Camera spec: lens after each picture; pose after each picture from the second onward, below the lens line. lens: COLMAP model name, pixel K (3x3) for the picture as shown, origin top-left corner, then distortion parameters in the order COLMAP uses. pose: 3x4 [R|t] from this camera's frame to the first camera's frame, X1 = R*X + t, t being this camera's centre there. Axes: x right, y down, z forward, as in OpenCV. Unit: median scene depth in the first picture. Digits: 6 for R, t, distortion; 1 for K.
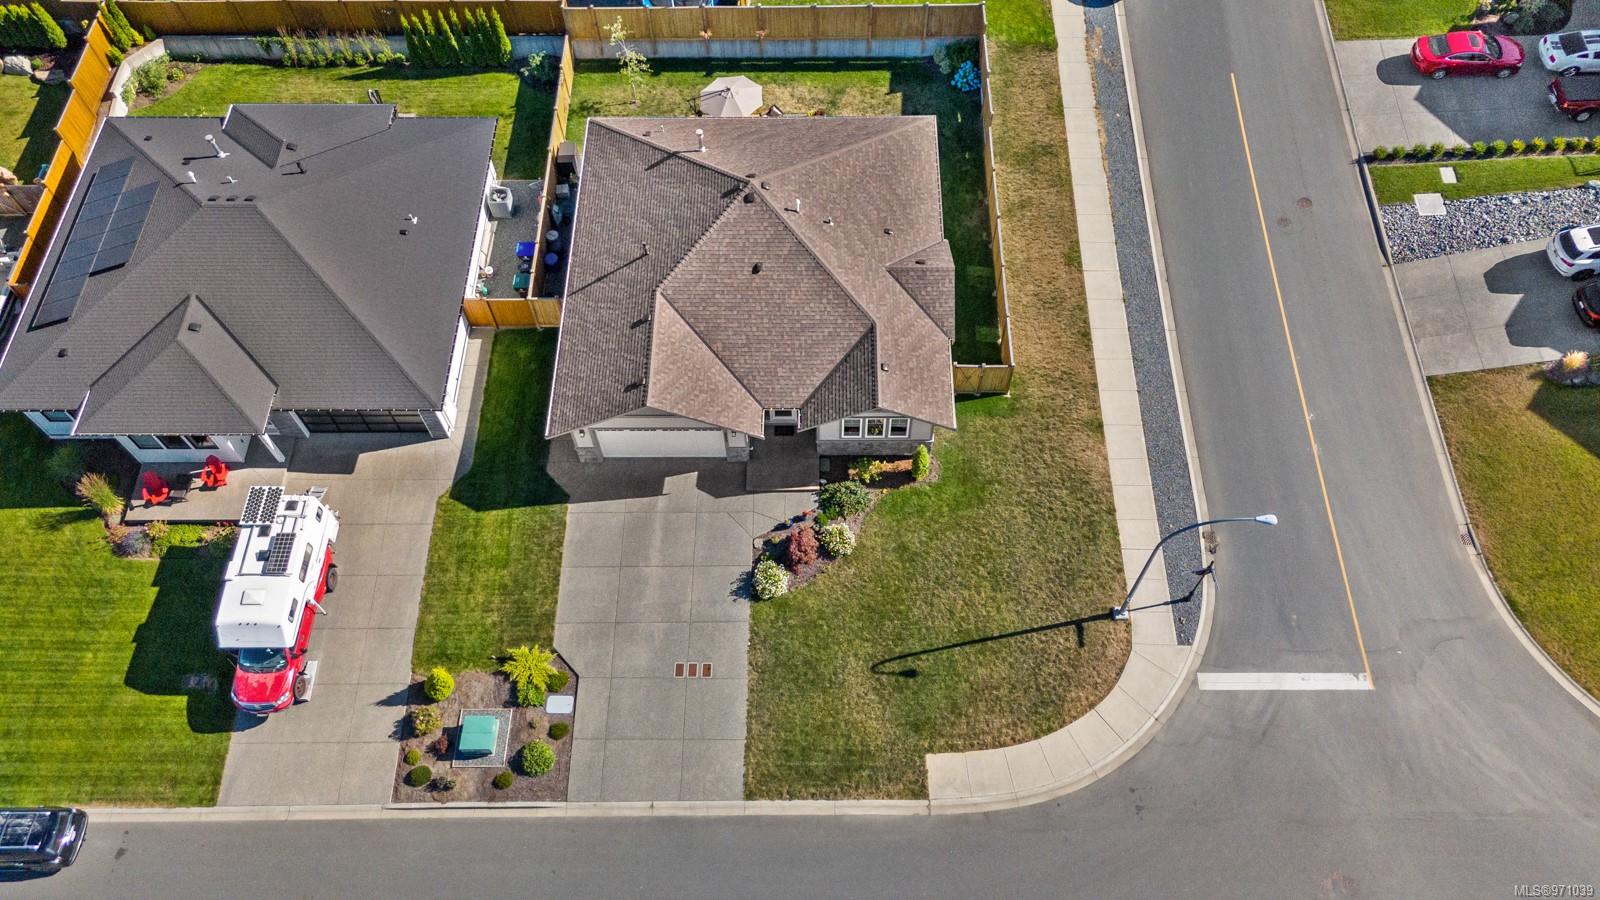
lens RADIAL K [[1139.8, 0, 800.0], [0, 1139.8, 450.0], [0, 0, 1]] dist [0.054044, -0.046751]
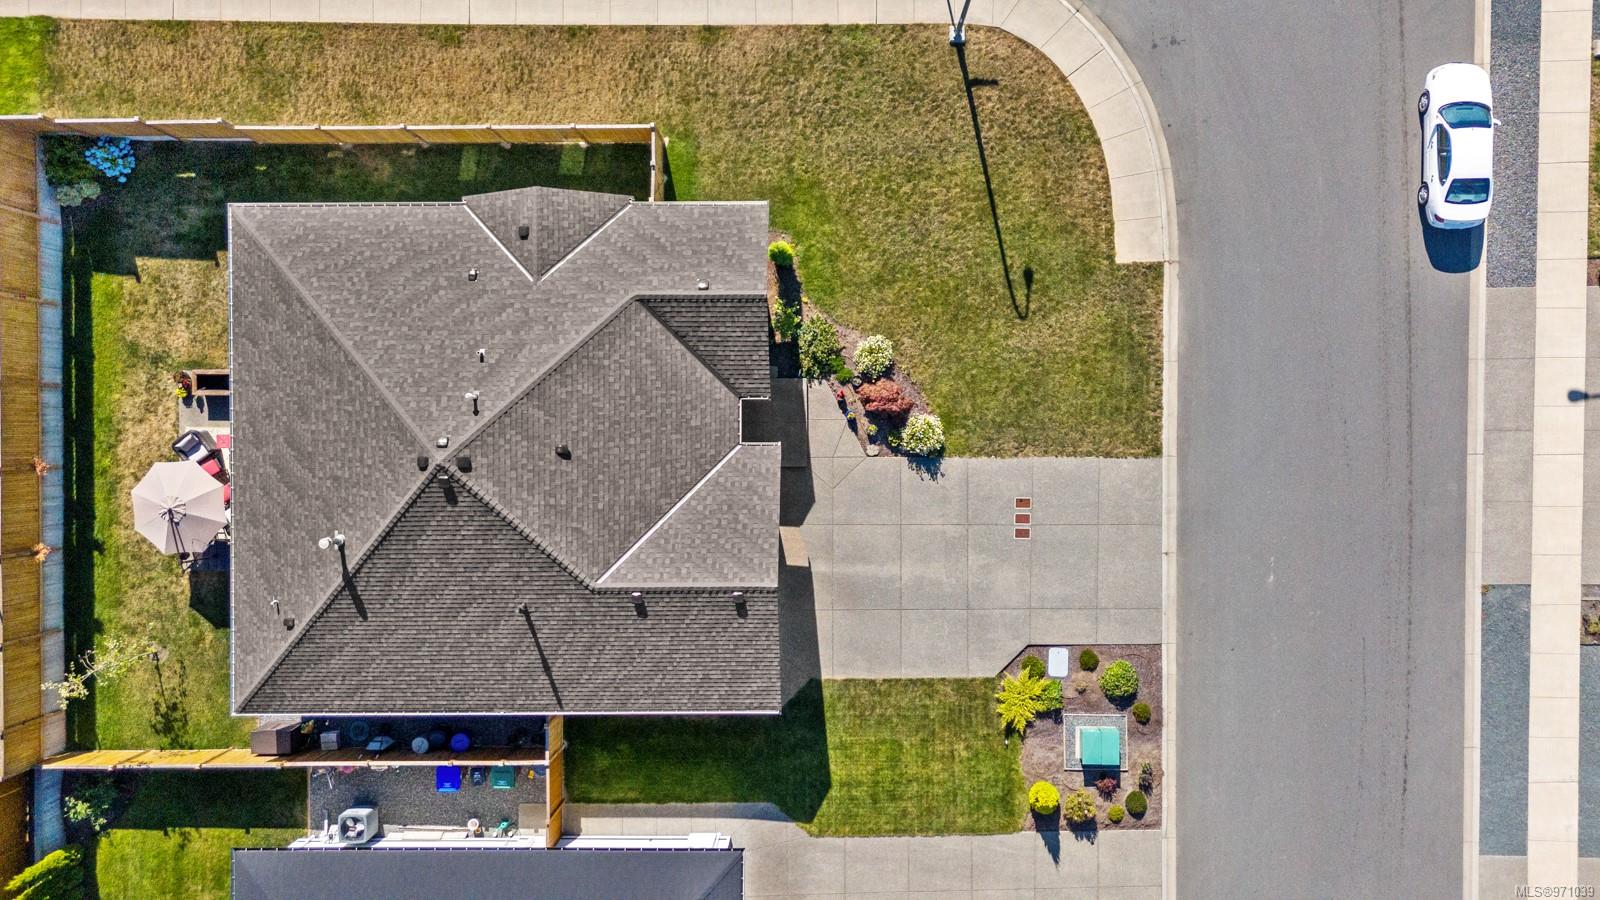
lens RADIAL K [[1139.8, 0, 800.0], [0, 1139.8, 450.0], [0, 0, 1]] dist [0.054044, -0.046751]
pose [[-0.010754, -0.999918, 0.006897, -0.042605], [0.879488, -0.006176, 0.475881, -0.376603], [-0.475799, 0.011184, 0.879483, 0.281790]]
